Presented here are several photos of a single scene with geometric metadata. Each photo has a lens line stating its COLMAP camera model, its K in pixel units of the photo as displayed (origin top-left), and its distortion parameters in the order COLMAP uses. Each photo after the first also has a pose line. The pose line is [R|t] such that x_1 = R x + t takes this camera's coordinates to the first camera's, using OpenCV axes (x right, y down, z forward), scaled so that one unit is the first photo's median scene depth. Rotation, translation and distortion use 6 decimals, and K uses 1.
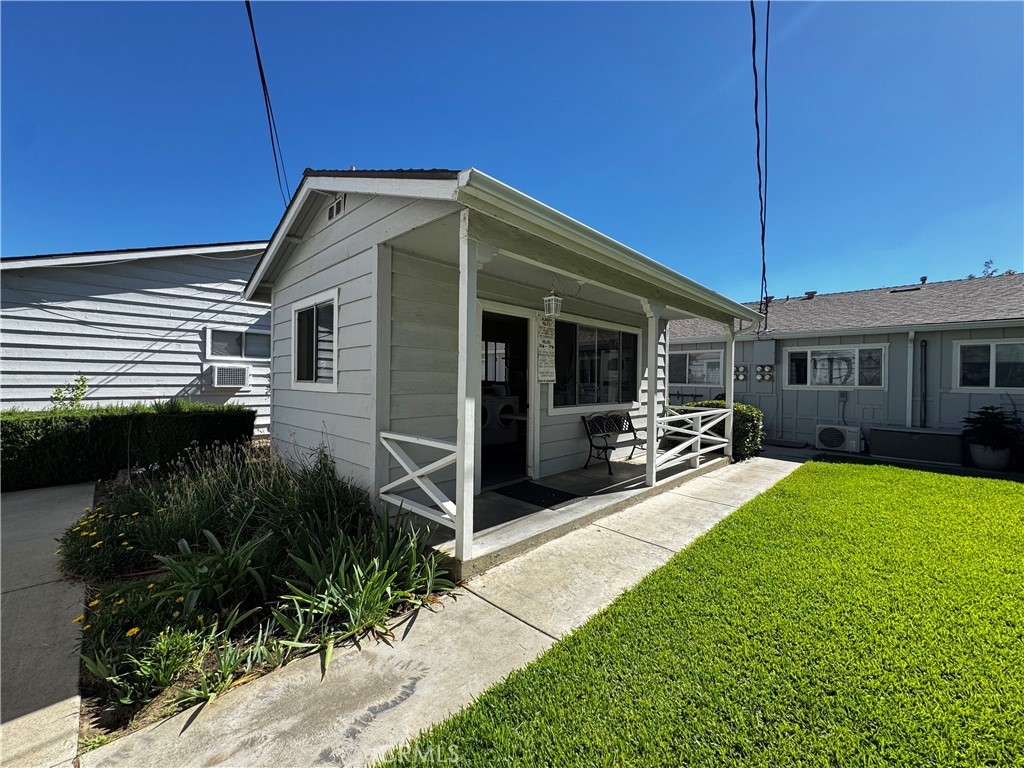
lens RADIAL K [[411.9, 0, 509.2], [0, 411.9, 382.2], [0, 0, 1]] dist [0.002055, -0.000134]
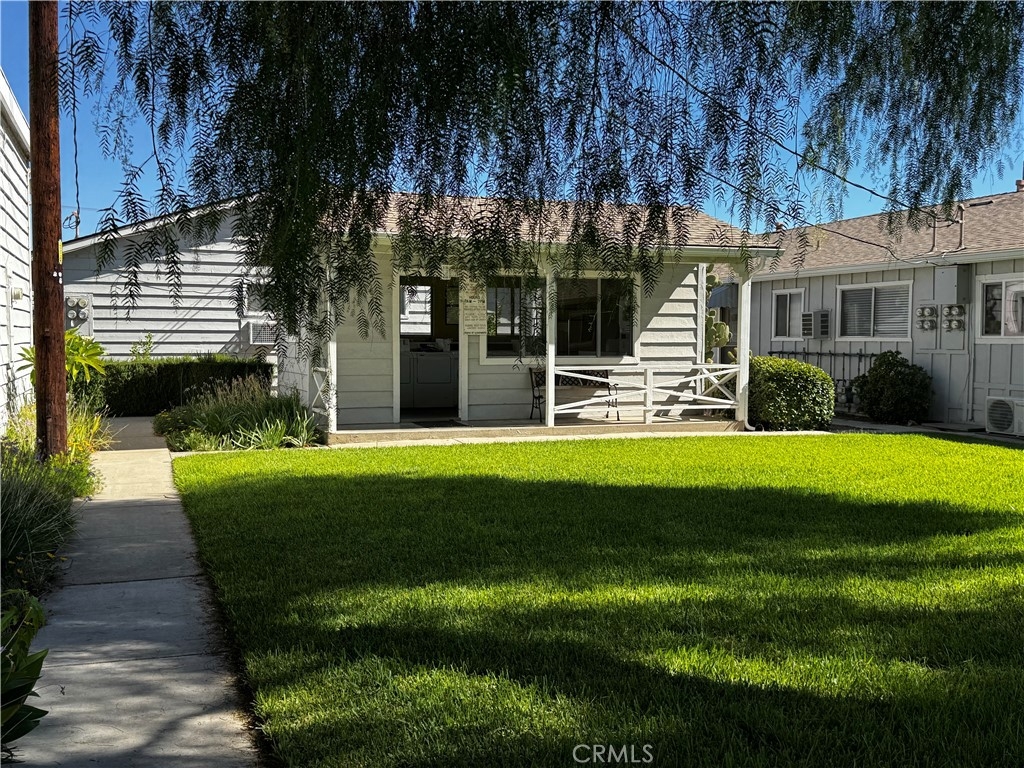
lens RADIAL K [[1042.6, 0, 512.7], [0, 1042.6, 384.1], [0, 0, 1]] dist [0.078780, 0.000000]
pose [[0.904455, 0.008689, -0.426480, 0.904854], [0.006060, 0.999430, 0.033216, 0.027806], [0.426526, -0.032627, 0.903887, -0.975291]]
